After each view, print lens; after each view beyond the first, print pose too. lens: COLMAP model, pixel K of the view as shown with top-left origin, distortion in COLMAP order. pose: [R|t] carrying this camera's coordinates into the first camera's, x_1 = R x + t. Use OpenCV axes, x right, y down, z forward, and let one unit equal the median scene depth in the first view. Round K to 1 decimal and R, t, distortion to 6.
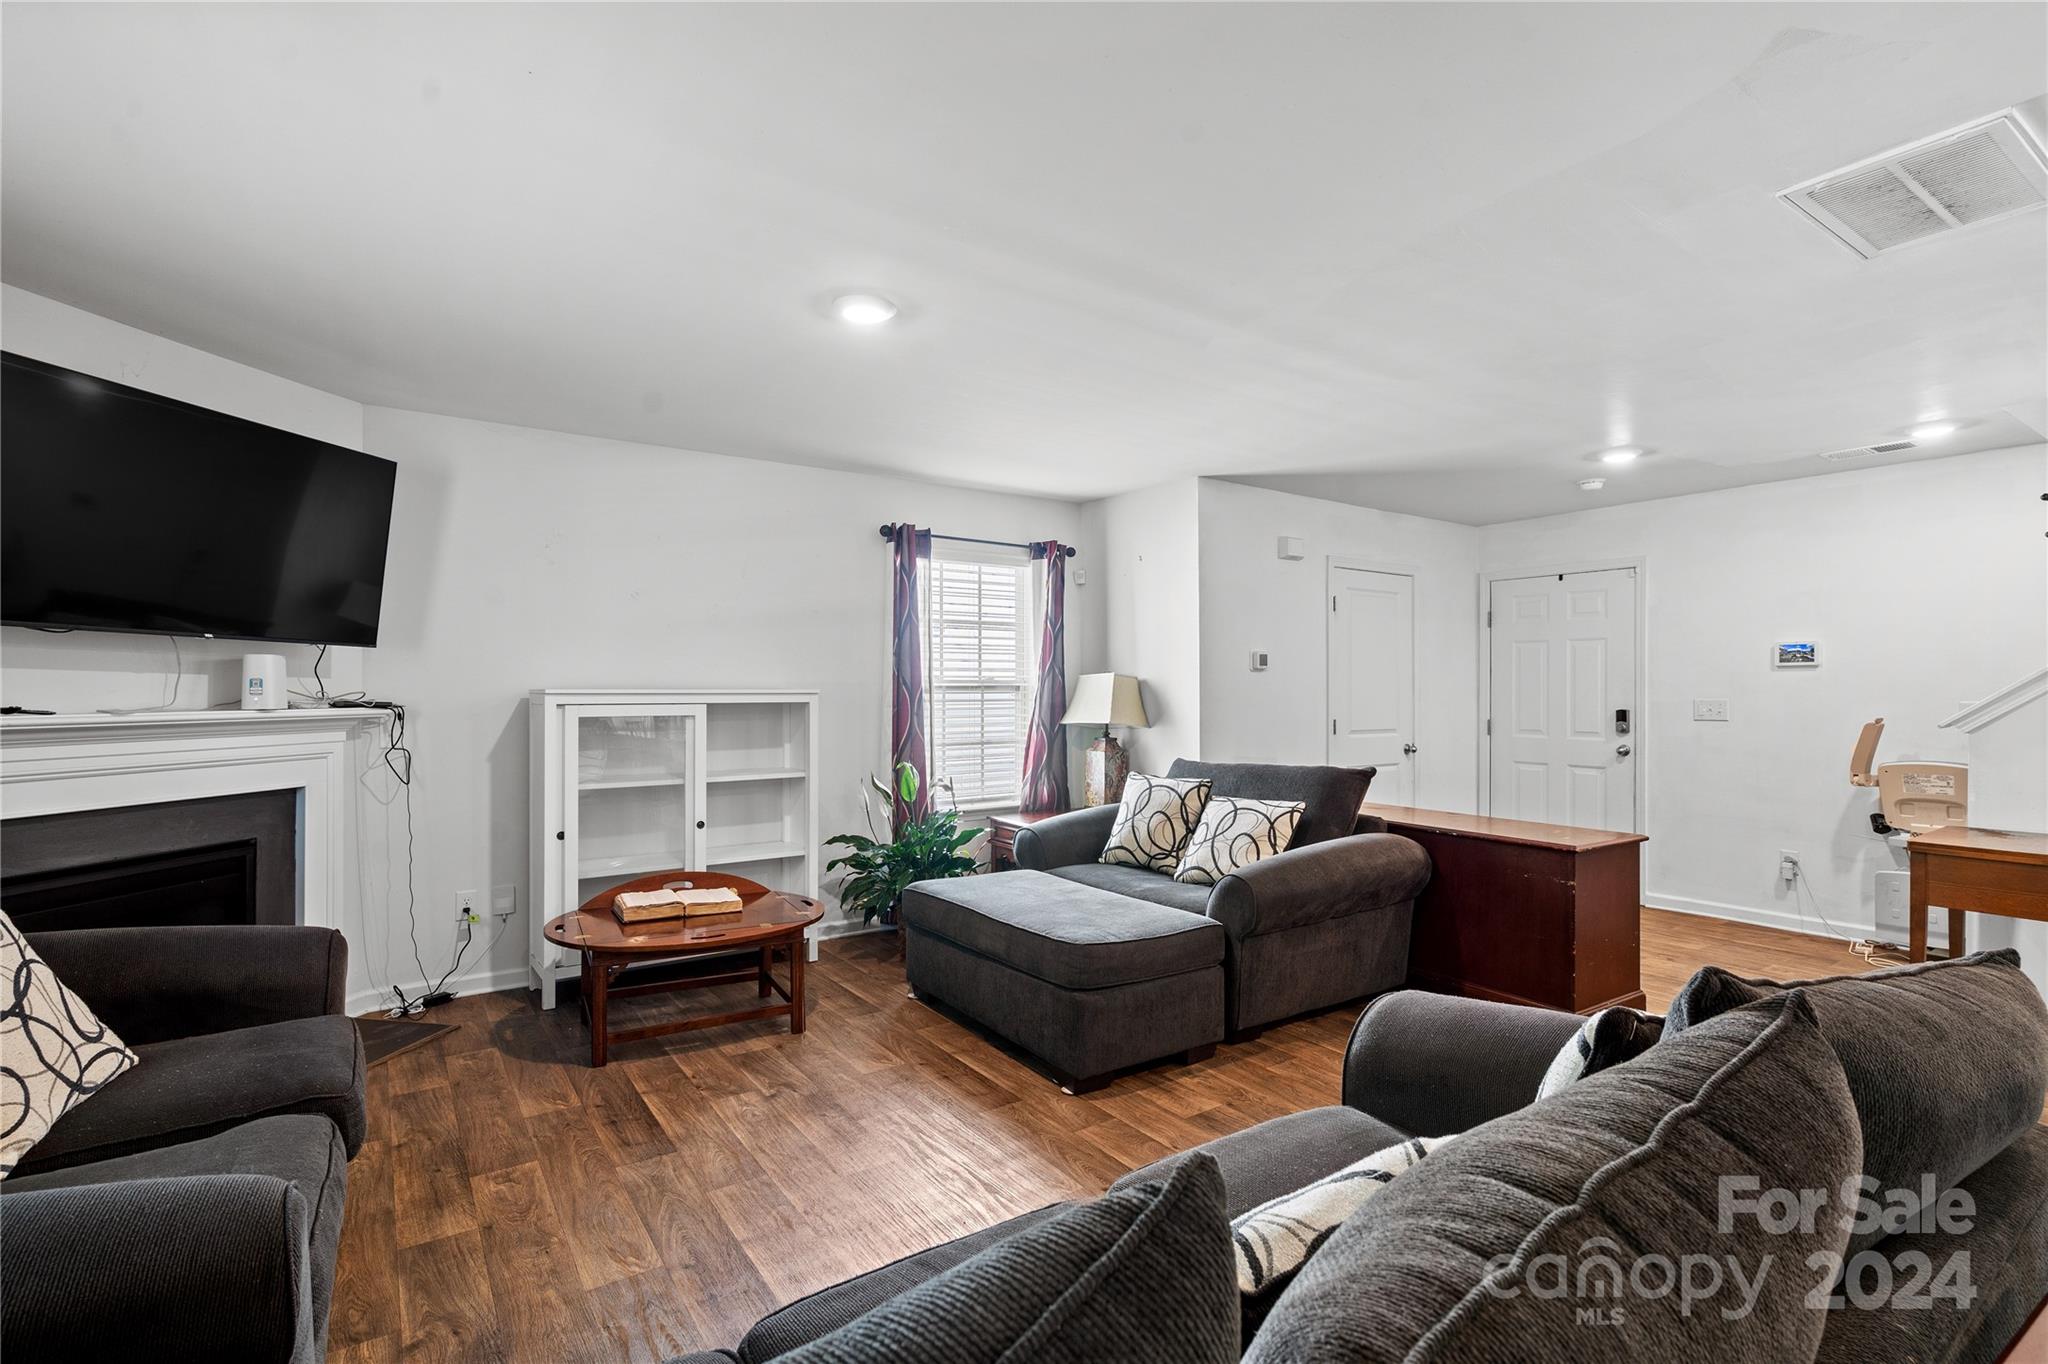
lens RADIAL K [[952.7, 0, 1020.0], [0, 952.7, 681.7], [0, 0, 1]] dist [-0.008168, 0.001498]
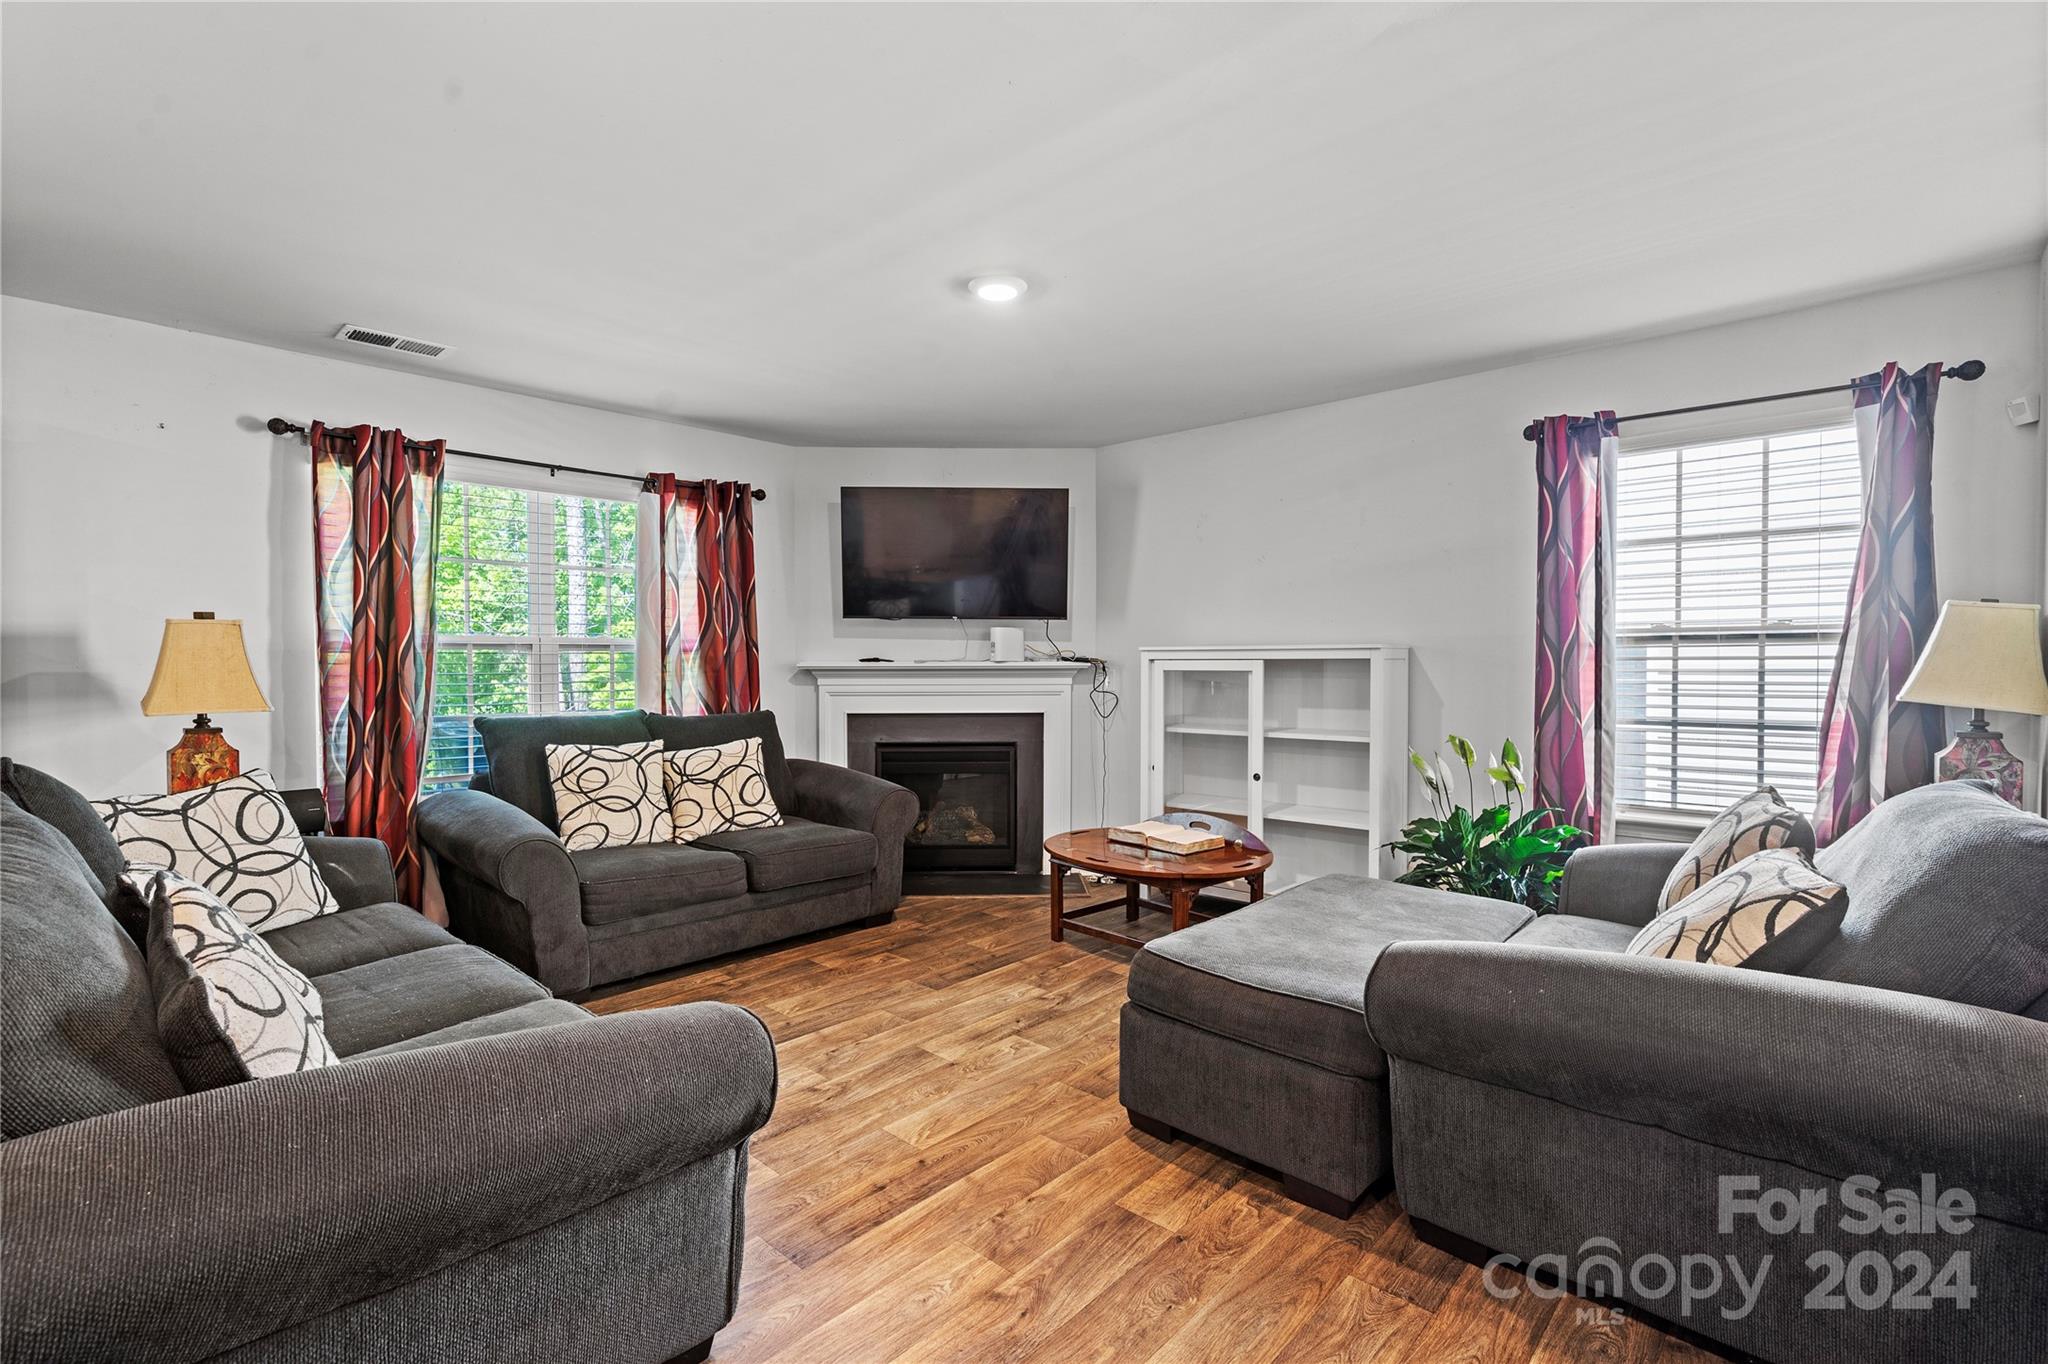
lens RADIAL K [[952.7, 0, 1019.9], [0, 952.7, 661.7], [0, 0, 1]] dist [-0.008168, 0.001498]
pose [[0.208319, 0.004225, -0.978052, 0.796750], [0.013124, 0.999889, 0.007115, 0.019099], [0.977973, -0.014318, 0.208240, 0.687876]]
